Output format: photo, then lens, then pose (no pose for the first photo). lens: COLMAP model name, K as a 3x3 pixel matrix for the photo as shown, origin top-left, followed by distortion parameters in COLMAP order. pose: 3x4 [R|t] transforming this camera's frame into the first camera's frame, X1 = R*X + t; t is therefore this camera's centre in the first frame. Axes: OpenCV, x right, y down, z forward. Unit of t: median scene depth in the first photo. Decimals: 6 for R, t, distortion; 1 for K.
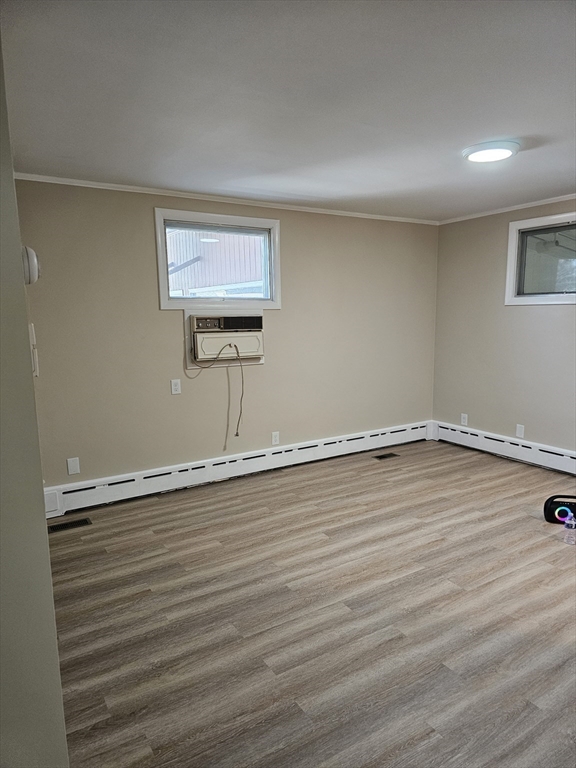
lens RADIAL K [[522.1, 0, 288.0], [0, 522.1, 384.0], [0, 0, 1]] dist [-0.006062, -0.004829]
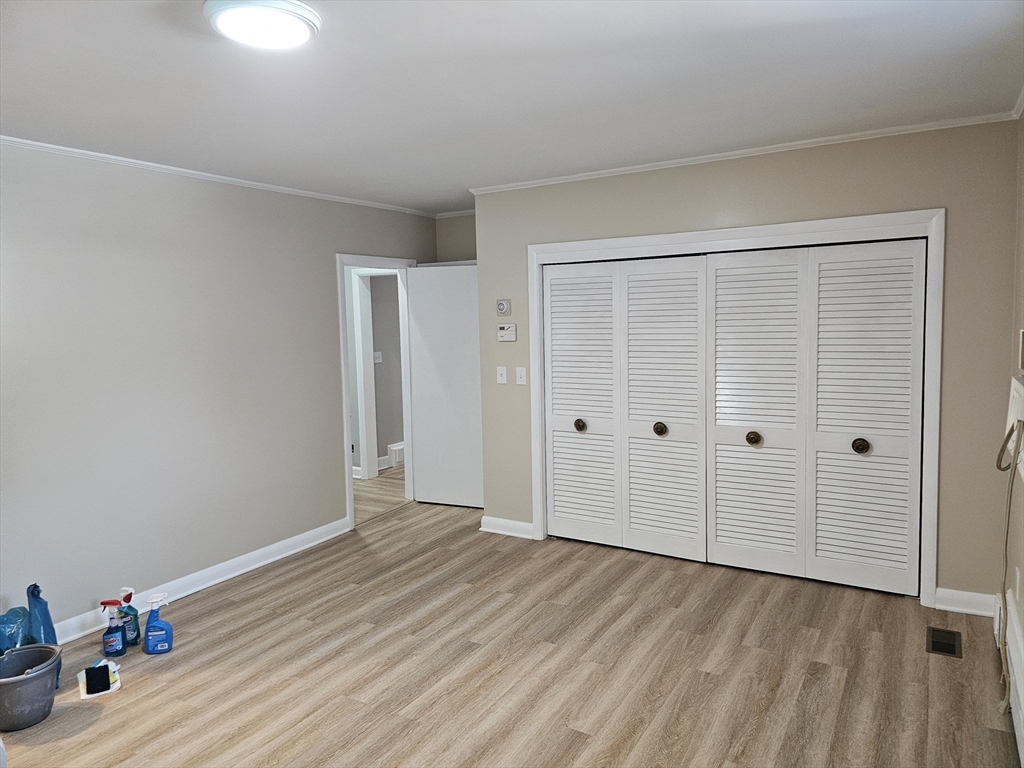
lens RADIAL K [[696.1, 0, 512.0], [0, 696.1, 384.0], [0, 0, 1]] dist [-0.006062, -0.004829]
pose [[-0.894276, 0.080777, -0.440166, 0.525568], [-0.024638, 0.973196, 0.228653, -0.283483], [0.446838, 0.215324, -0.868315, 1.873611]]
